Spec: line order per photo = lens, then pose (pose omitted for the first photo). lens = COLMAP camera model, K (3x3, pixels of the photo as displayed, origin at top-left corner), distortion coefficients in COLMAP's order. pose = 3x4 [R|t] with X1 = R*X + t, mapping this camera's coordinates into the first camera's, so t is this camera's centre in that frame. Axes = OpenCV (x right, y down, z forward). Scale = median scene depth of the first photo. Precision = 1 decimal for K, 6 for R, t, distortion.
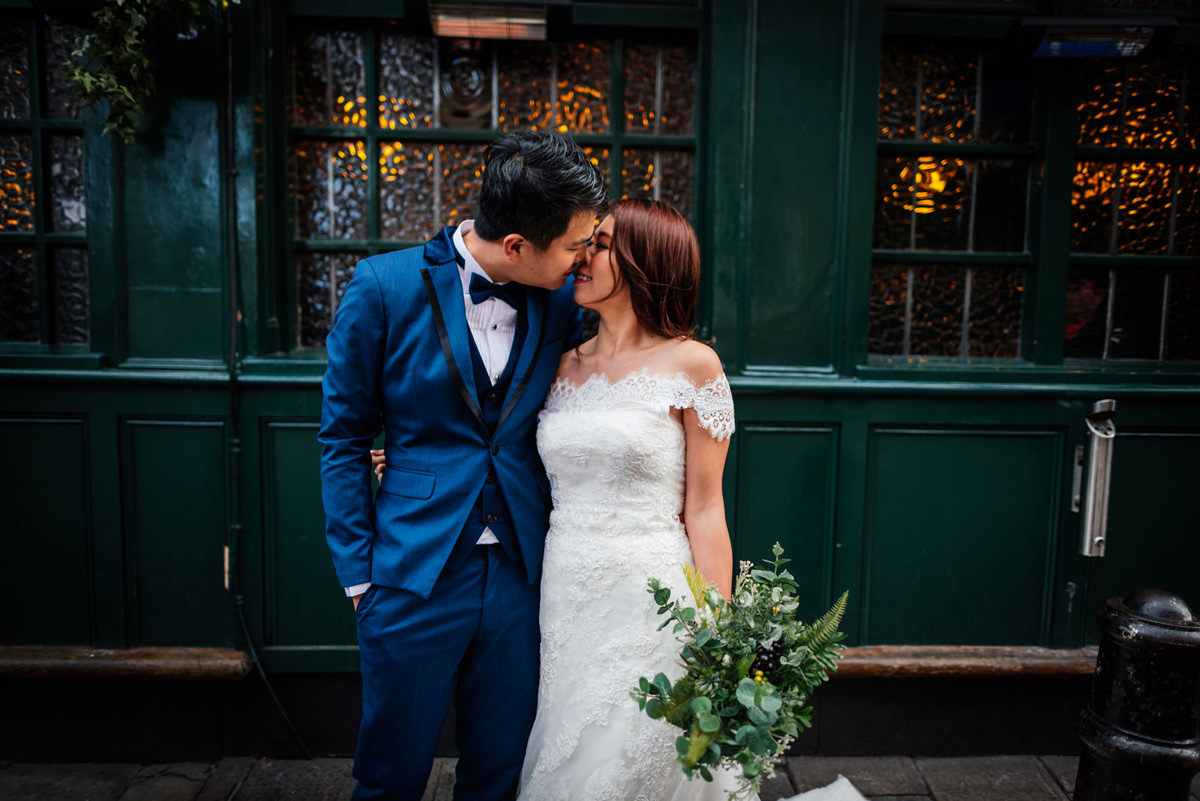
lens RADIAL K [[822.1, 0, 600.0], [0, 822.1, 400.5], [0, 0, 1]] dist [-0.007900, -0.004239]
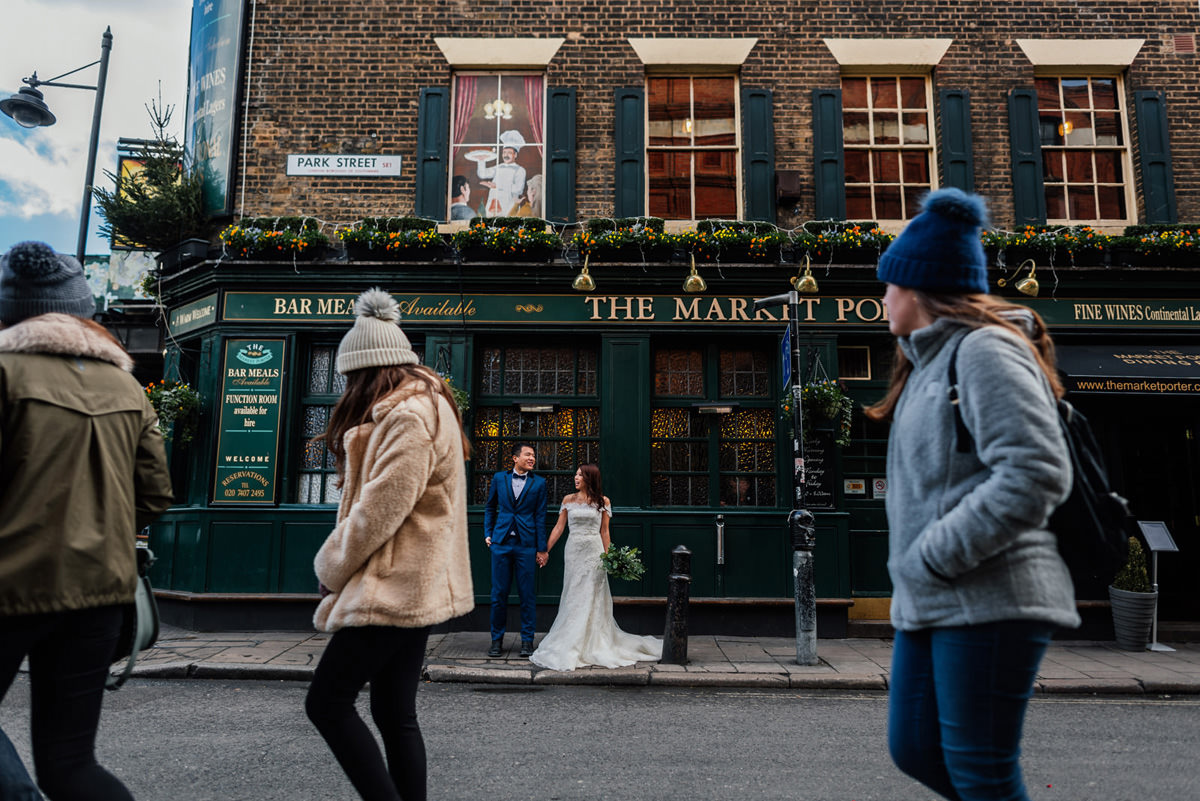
lens RADIAL K [[822.1, 0, 600.0], [0, 822.1, 400.5], [0, 0, 1]] dist [-0.007900, -0.004239]
pose [[0.992189, 0.011527, 0.124213, -0.285878], [0.020840, 0.966413, -0.256146, 0.390259], [-0.122993, 0.256734, 0.958624, -2.243009]]
